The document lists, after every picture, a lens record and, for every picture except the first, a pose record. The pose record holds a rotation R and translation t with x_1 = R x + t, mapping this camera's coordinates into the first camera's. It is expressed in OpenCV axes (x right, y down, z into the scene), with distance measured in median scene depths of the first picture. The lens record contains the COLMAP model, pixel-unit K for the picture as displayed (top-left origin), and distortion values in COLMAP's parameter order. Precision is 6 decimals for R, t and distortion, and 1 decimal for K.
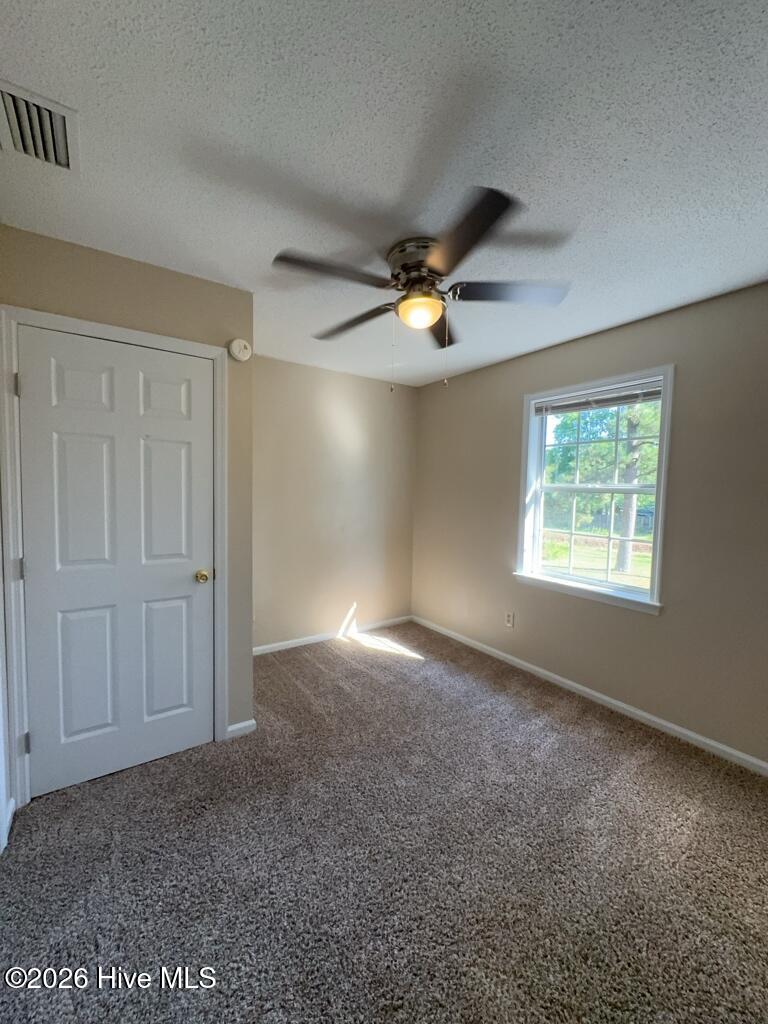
lens RADIAL K [[410.8, 0, 384.0], [0, 410.8, 512.0], [0, 0, 1]] dist [-0.000284, -0.000248]
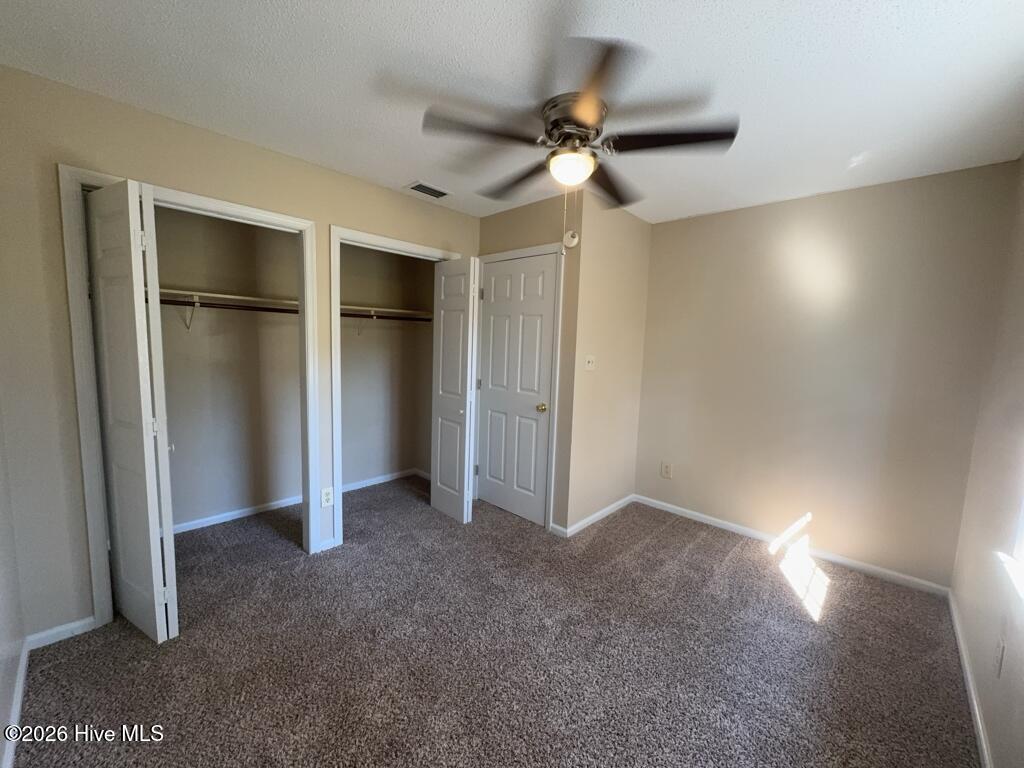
lens RADIAL K [[410.8, 0, 514.7], [0, 410.8, 382.3], [0, 0, 1]] dist [-0.000284, -0.000248]
pose [[0.202176, 0.083706, -0.975765, 0.829176], [-0.083554, 0.994182, 0.067974, -0.019642], [0.975778, 0.067787, 0.207994, 0.534789]]
